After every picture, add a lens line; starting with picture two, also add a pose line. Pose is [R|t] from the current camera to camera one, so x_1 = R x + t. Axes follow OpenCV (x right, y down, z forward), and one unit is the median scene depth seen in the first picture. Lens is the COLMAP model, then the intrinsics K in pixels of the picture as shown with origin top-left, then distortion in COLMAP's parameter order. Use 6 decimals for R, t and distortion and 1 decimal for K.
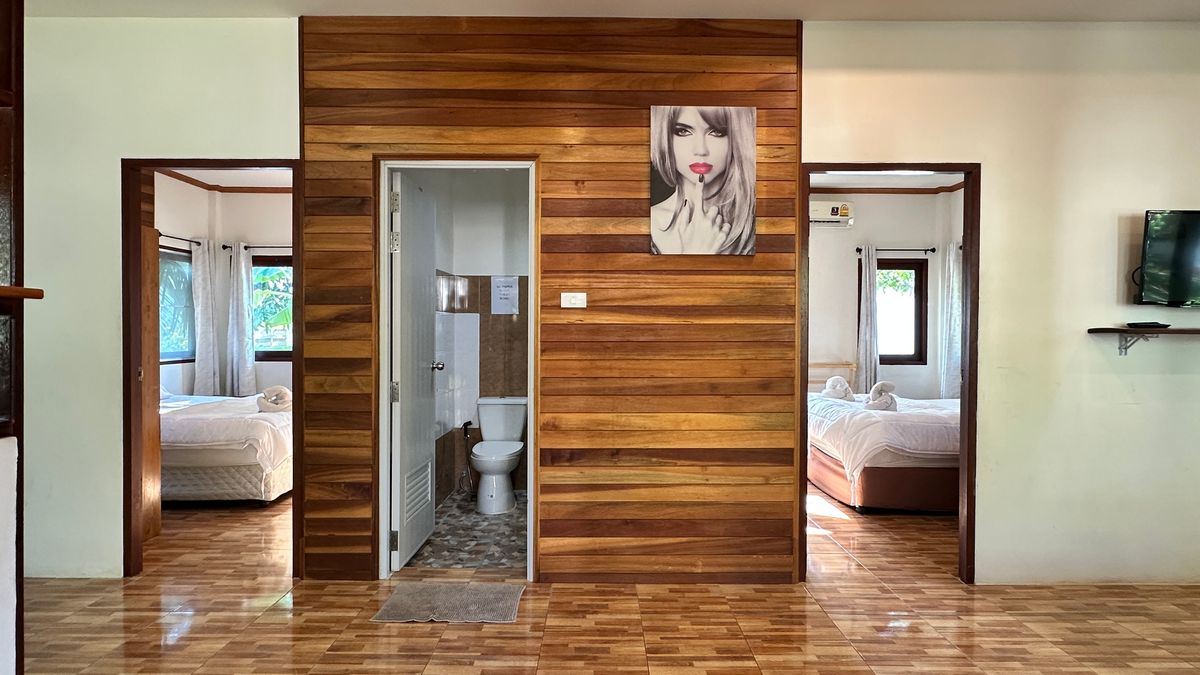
lens RADIAL K [[649.7, 0, 612.0], [0, 649.7, 338.4], [0, 0, 1]] dist [0.002884, -0.000703]
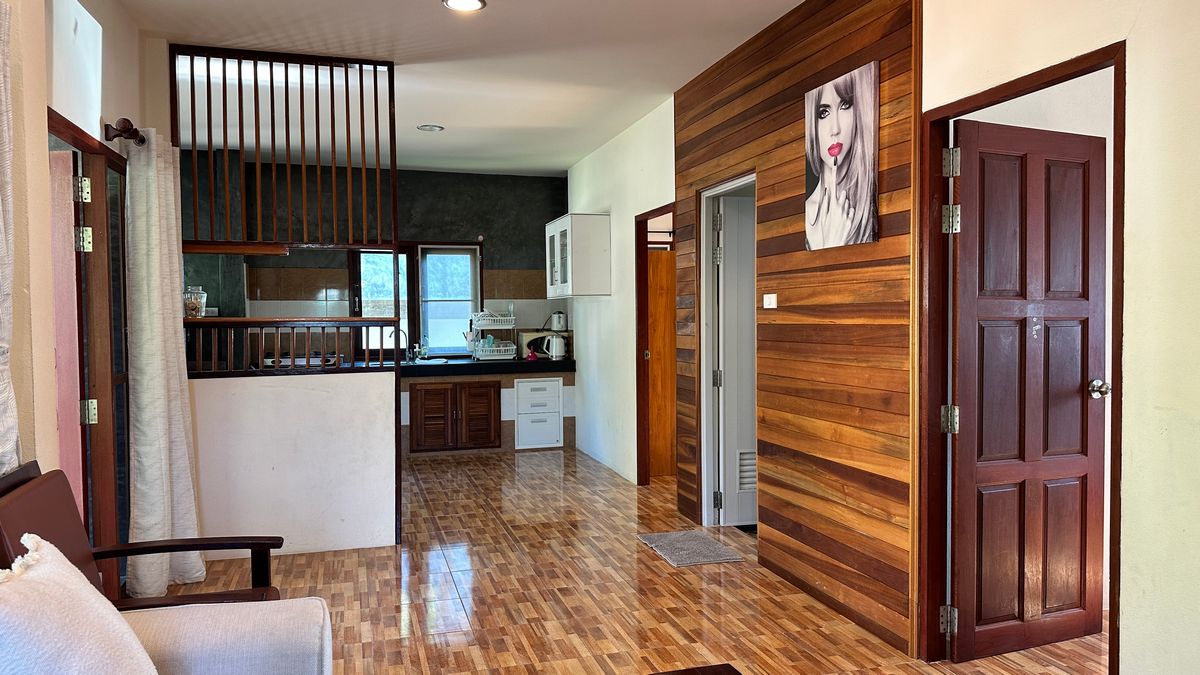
lens RADIAL K [[829.0, 0, 594.9], [0, 829.0, 340.7], [0, 0, 1]] dist [0.049690, -0.048034]
pose [[0.272408, 0.024956, -0.961858, 1.150795], [0.004864, 0.999615, 0.027313, -0.033453], [0.962170, -0.012119, 0.272181, 0.369763]]
